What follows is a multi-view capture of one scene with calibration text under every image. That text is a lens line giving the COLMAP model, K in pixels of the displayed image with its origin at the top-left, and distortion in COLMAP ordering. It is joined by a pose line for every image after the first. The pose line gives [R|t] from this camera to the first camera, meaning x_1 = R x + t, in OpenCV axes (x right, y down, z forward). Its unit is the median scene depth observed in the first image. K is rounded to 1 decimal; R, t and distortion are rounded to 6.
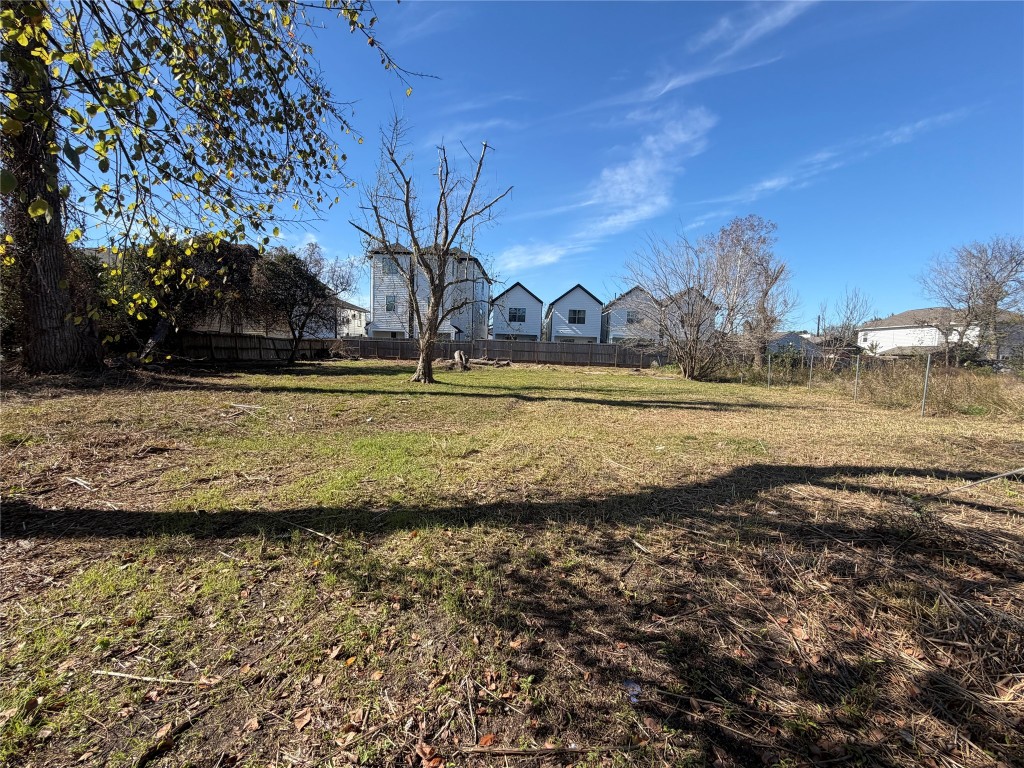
lens RADIAL K [[415.8, 0, 508.7], [0, 415.8, 344.6], [0, 0, 1]] dist [-0.000686, 0.000002]
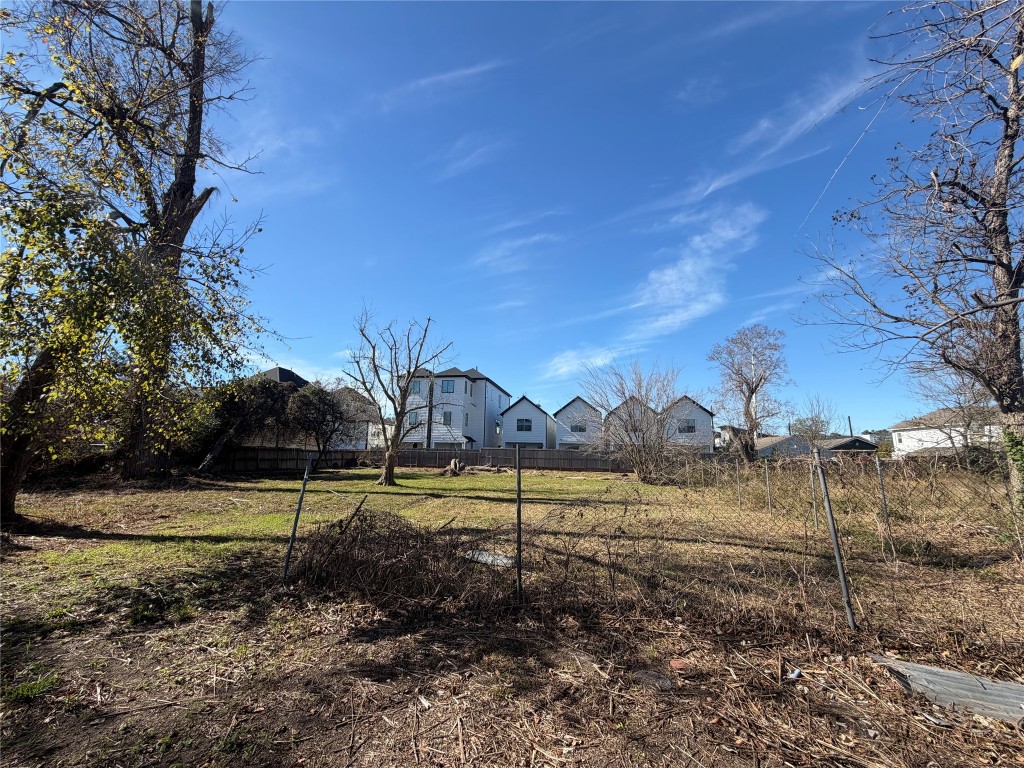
lens RADIAL K [[416.6, 0, 497.8], [0, 416.6, 402.6], [0, 0, 1]] dist [0.001350, 0.000463]
pose [[0.988474, -0.032452, -0.147872, 1.371942], [0.015457, 0.993284, -0.114662, -0.046746], [0.150600, 0.111054, 0.982337, -1.041634]]
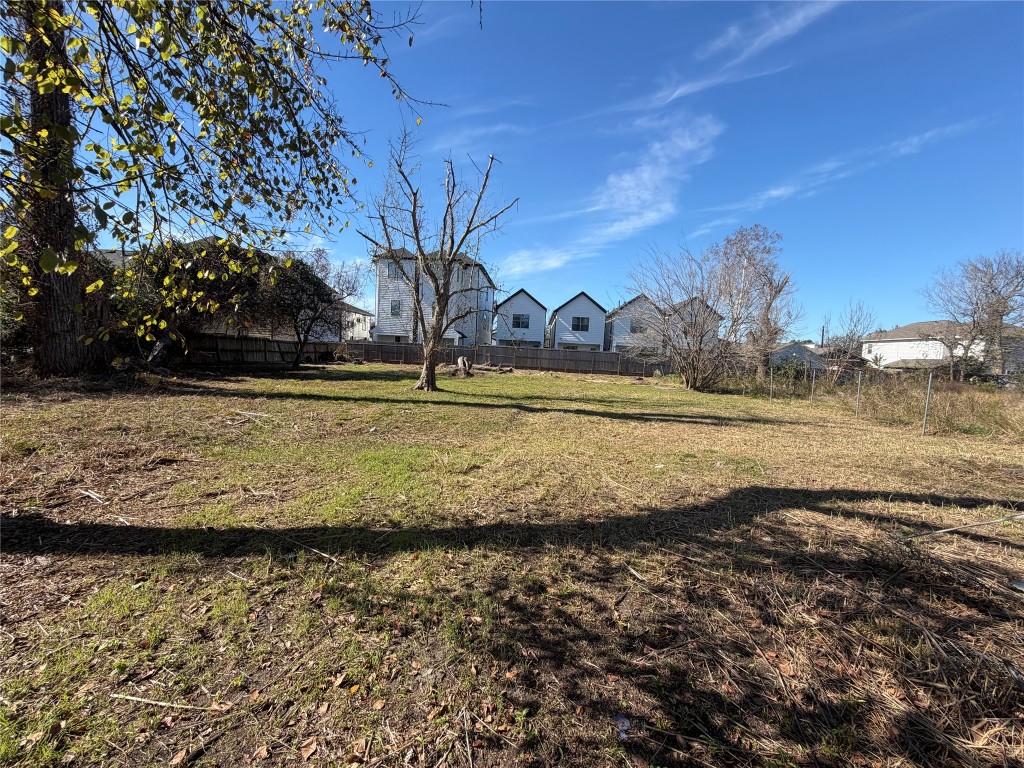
lens RADIAL K [[415.2, 0, 509.2], [0, 415.2, 346.9], [0, 0, 1]] dist [-0.000503, -0.000102]
pose [[0.999824, 0.017415, -0.007019, 0.001781], [-0.017445, 0.999839, -0.004227, -0.051494], [0.006944, 0.004348, 0.999966, -0.023902]]
